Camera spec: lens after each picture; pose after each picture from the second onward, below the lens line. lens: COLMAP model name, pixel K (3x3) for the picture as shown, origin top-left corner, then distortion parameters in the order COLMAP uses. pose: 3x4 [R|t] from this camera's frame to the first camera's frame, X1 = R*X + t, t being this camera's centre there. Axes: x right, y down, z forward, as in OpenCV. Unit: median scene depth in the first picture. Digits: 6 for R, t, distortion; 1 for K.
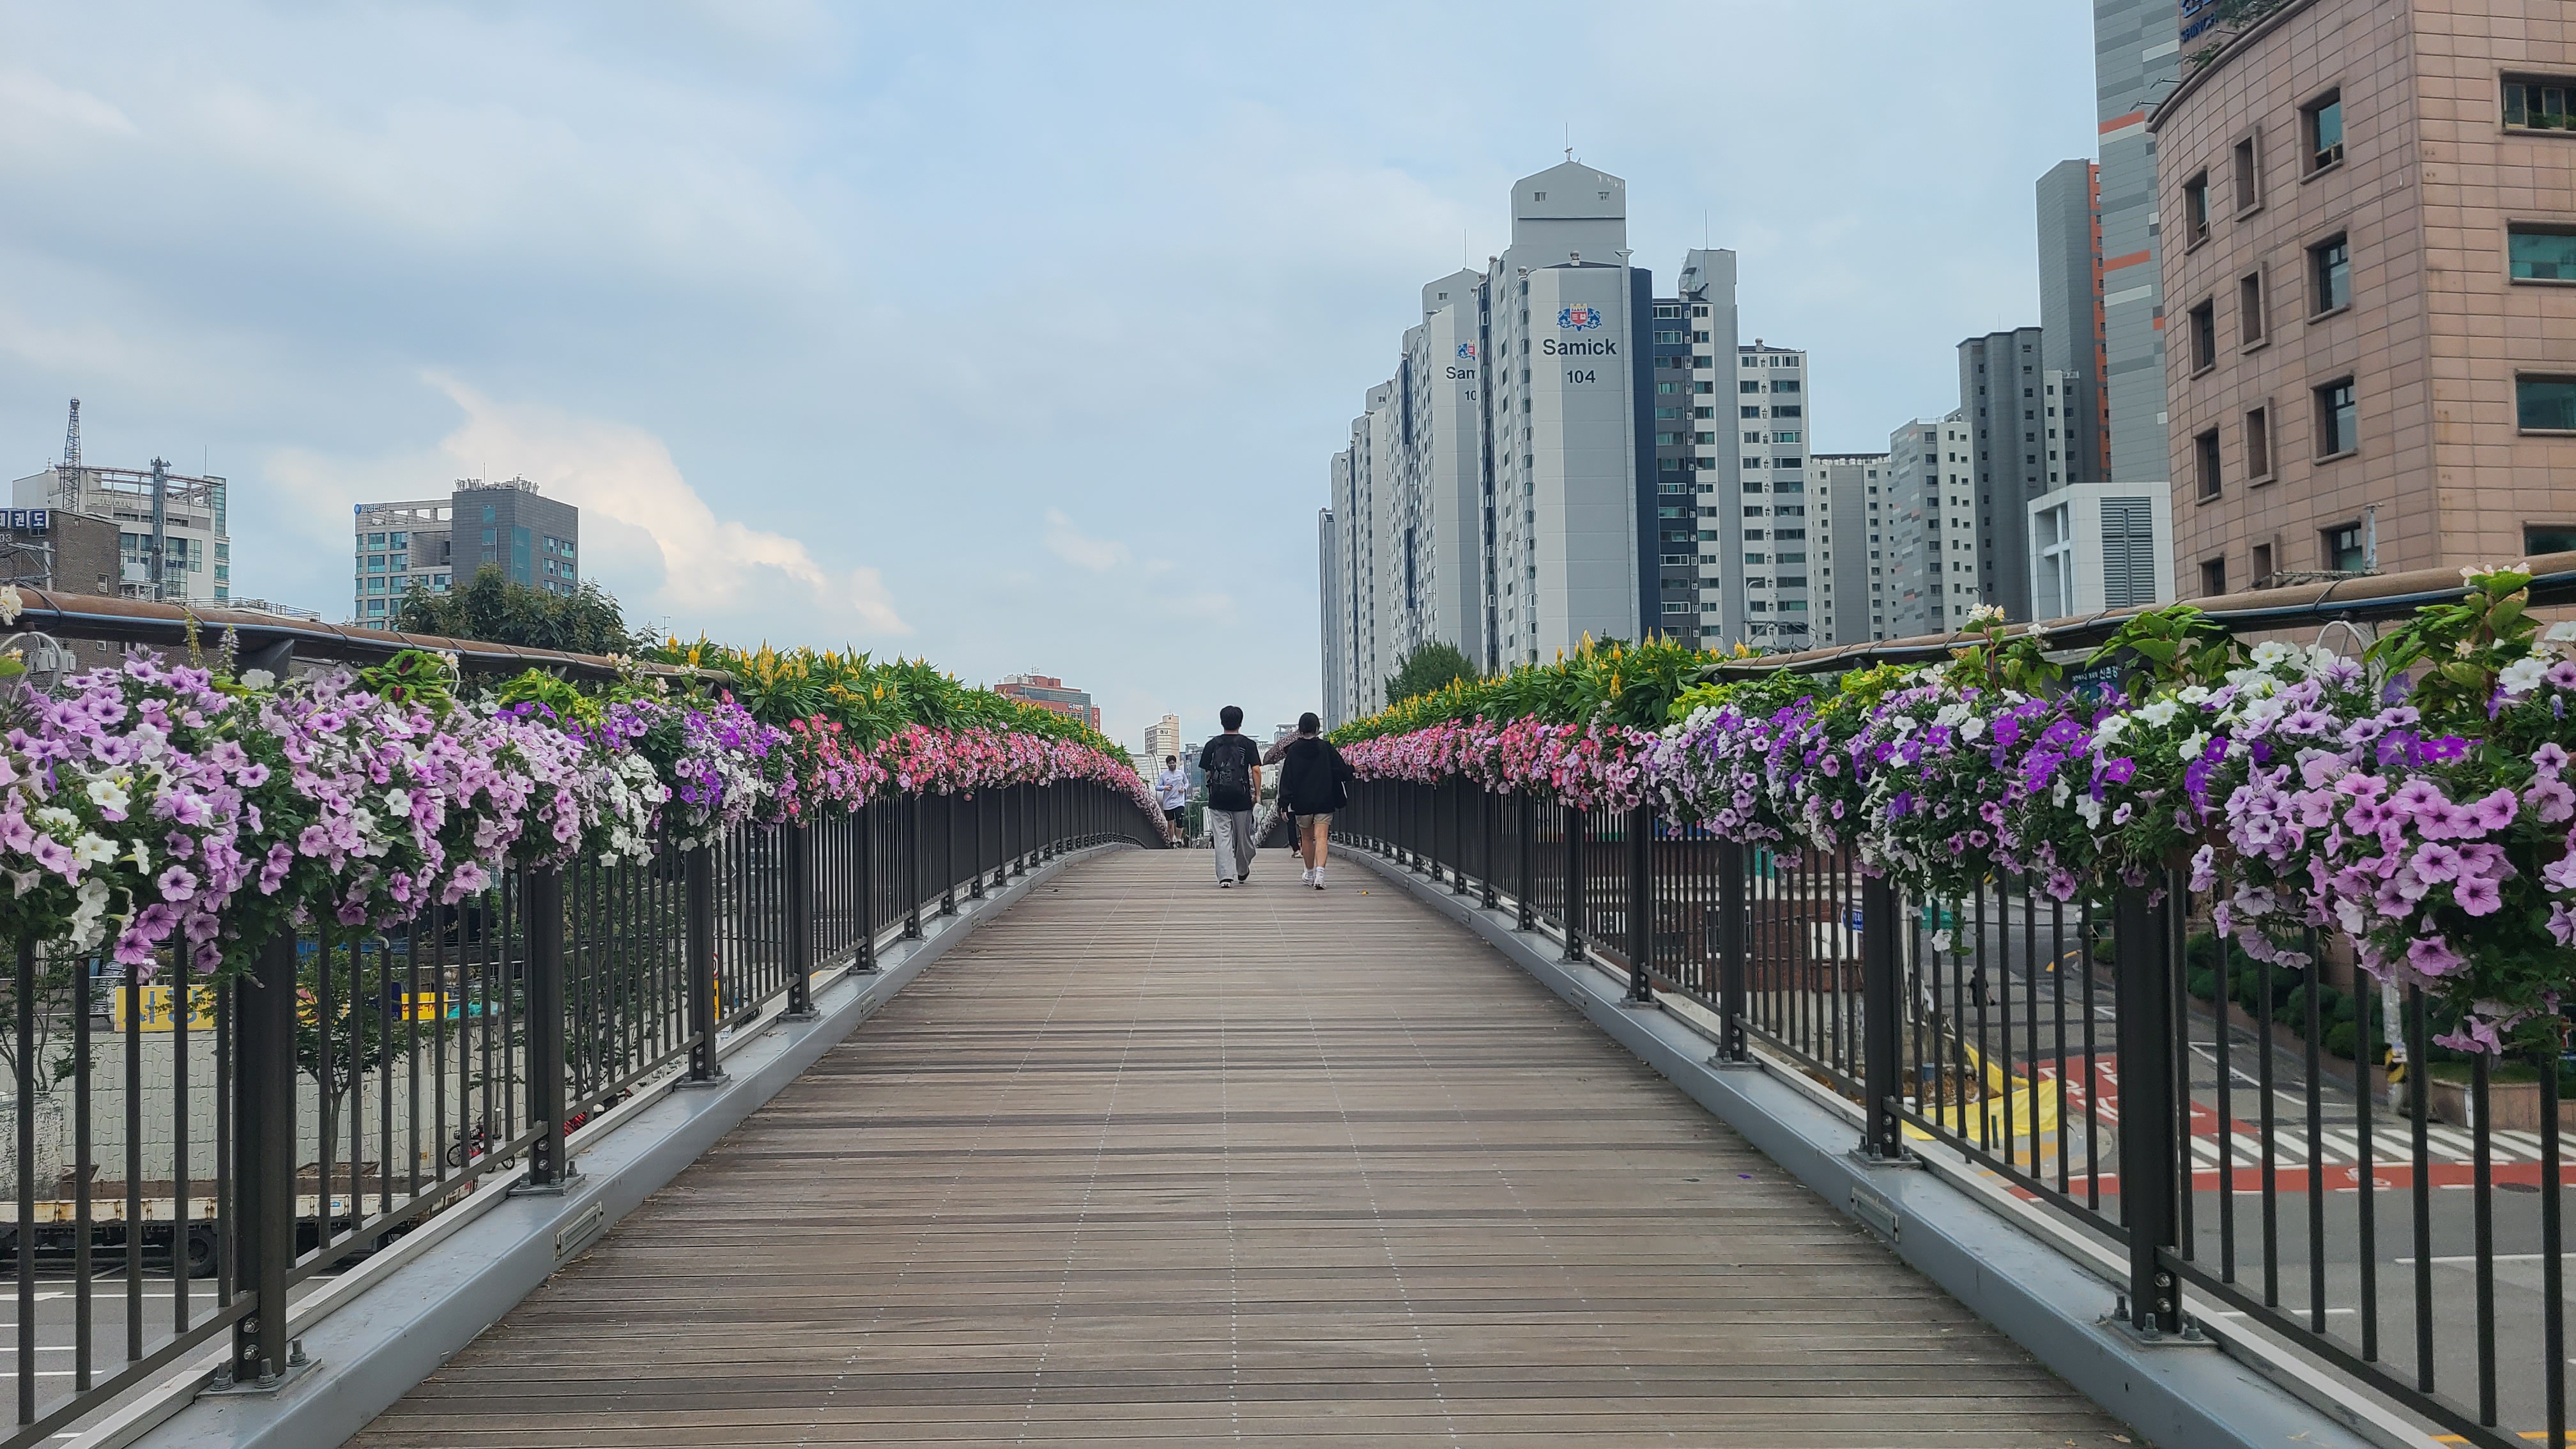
lens RADIAL K [[2011.4, 0, 1285.4], [0, 2011.4, 741.2], [0, 0, 1]] dist [0.040482, -0.003720]
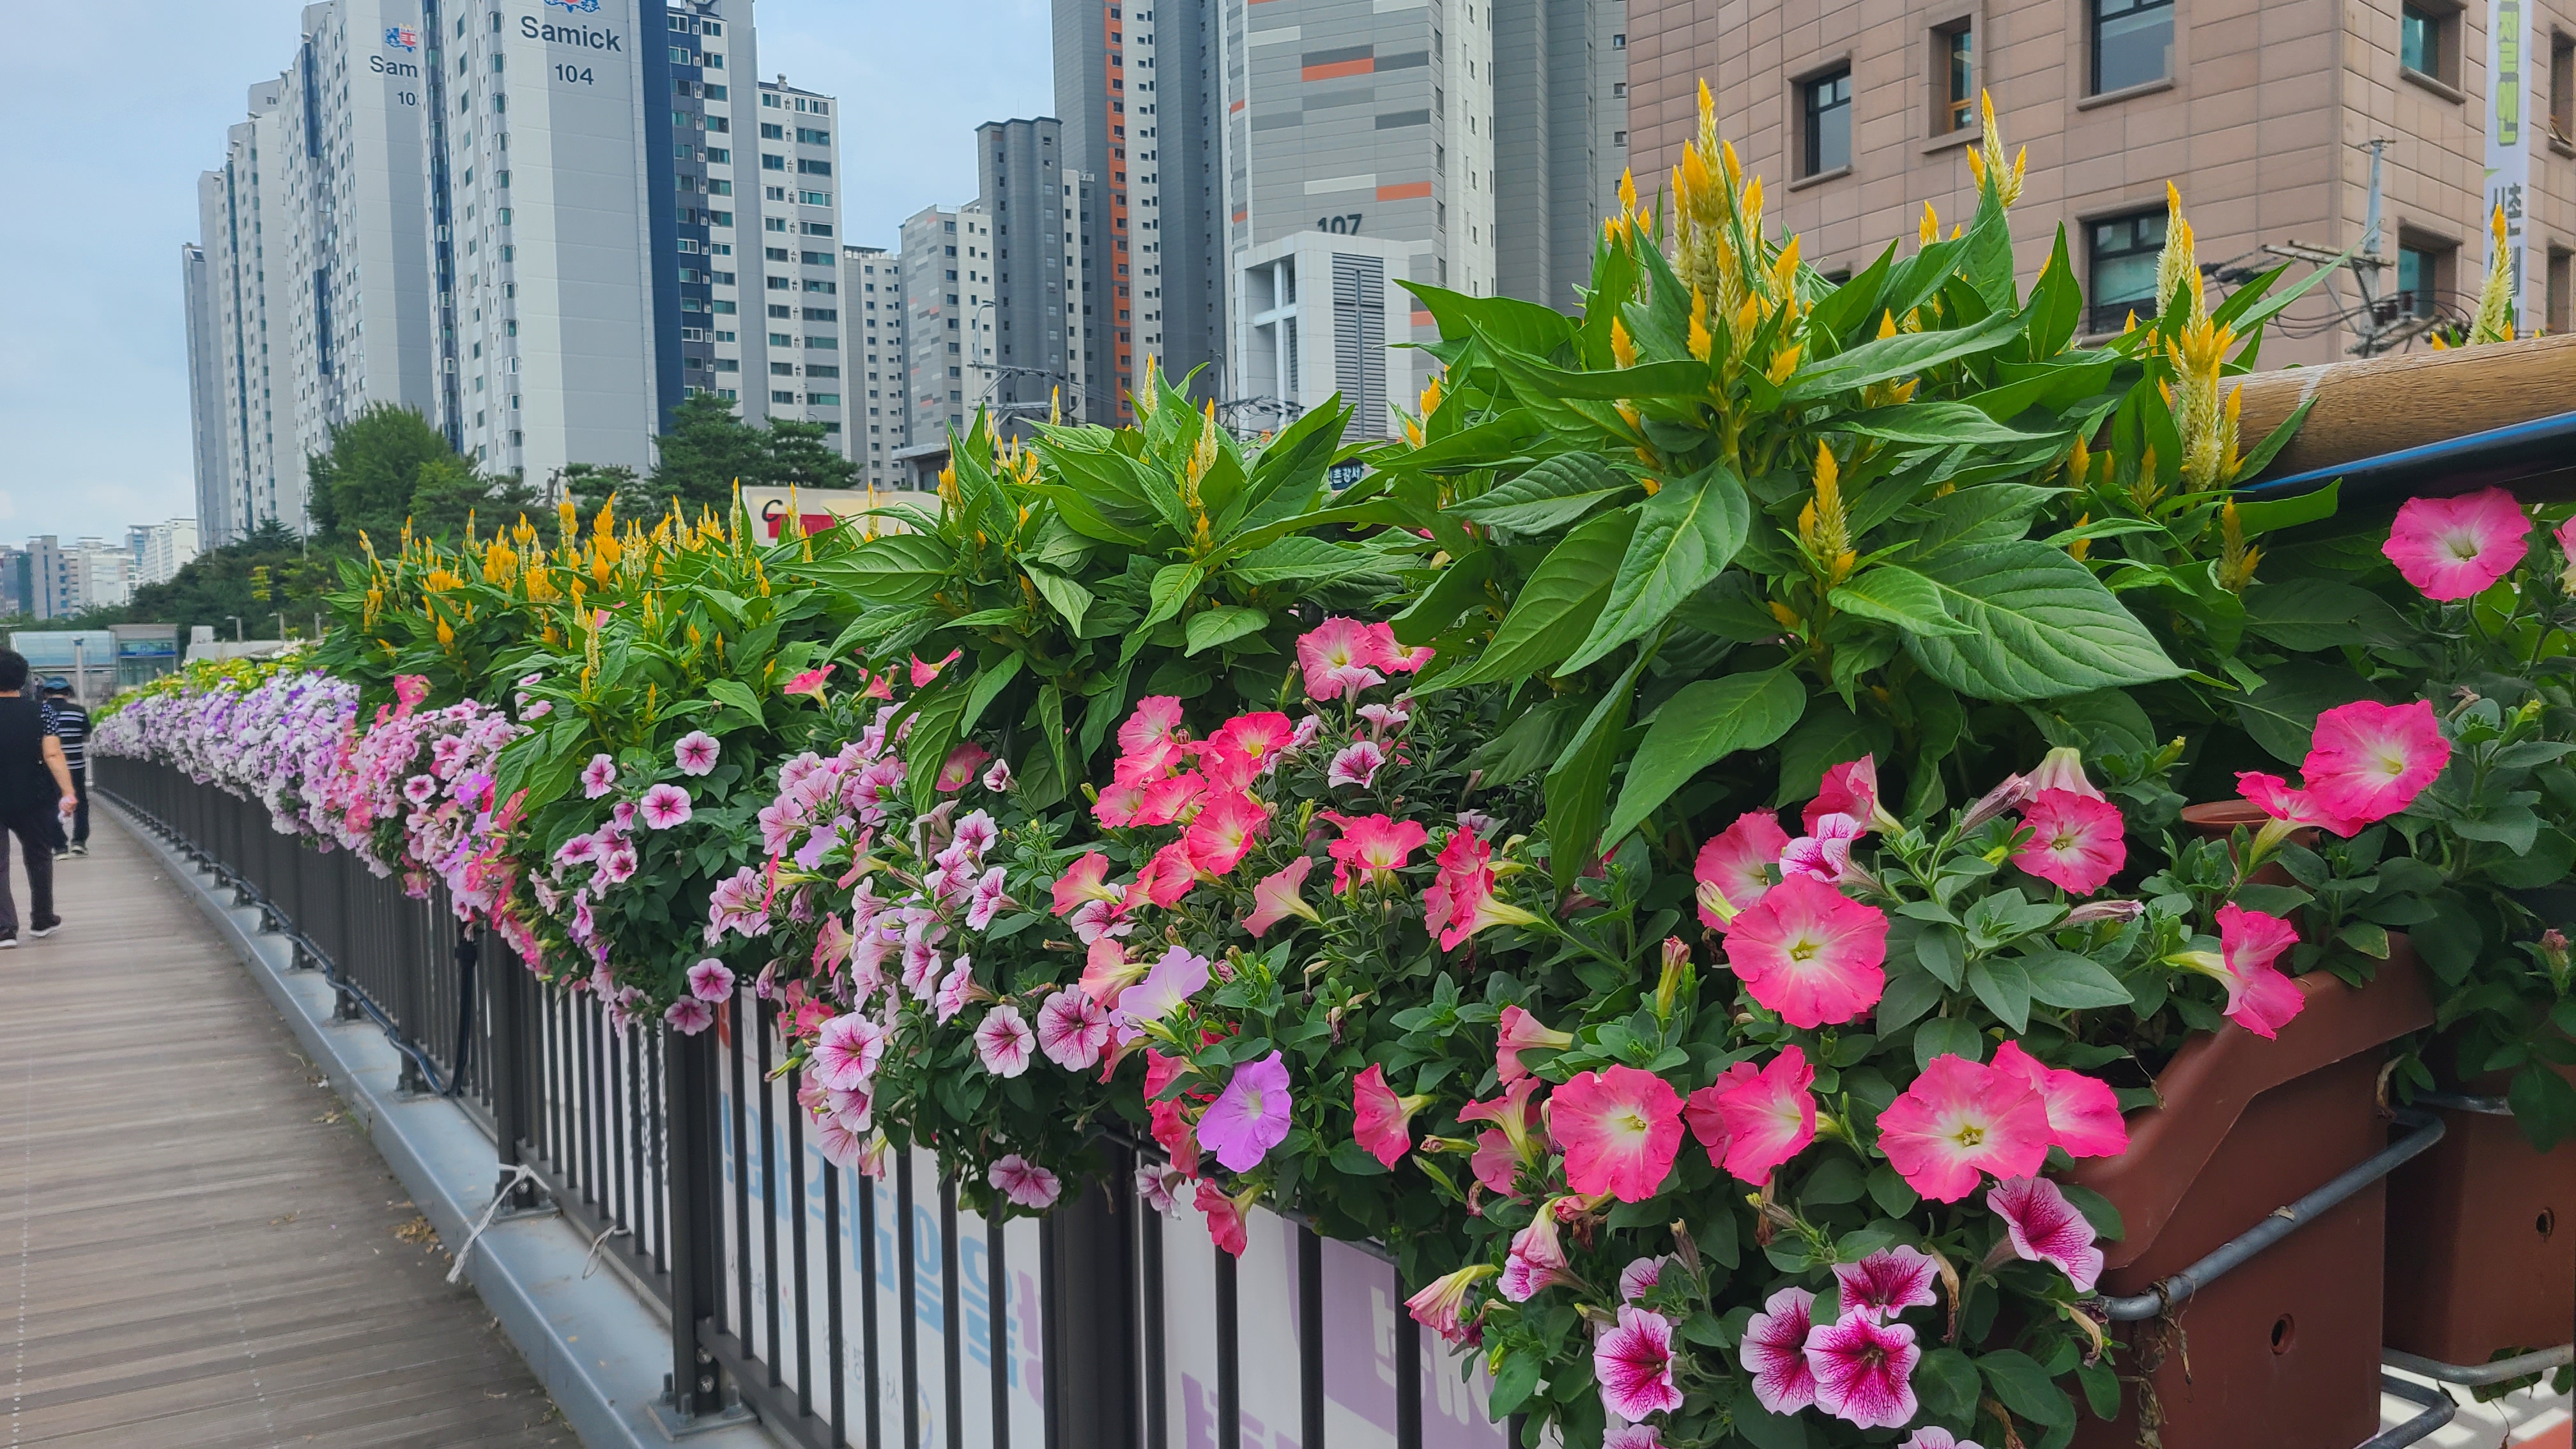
lens RADIAL K [[2011.4, 0, 1285.4], [0, 2011.4, 741.2], [0, 0, 1]] dist [0.040482, -0.003720]
pose [[0.872539, -0.025520, 0.487878, -0.000630], [-0.018508, 0.996191, 0.085209, 0.001301], [-0.488194, -0.083378, 0.868743, 0.143460]]
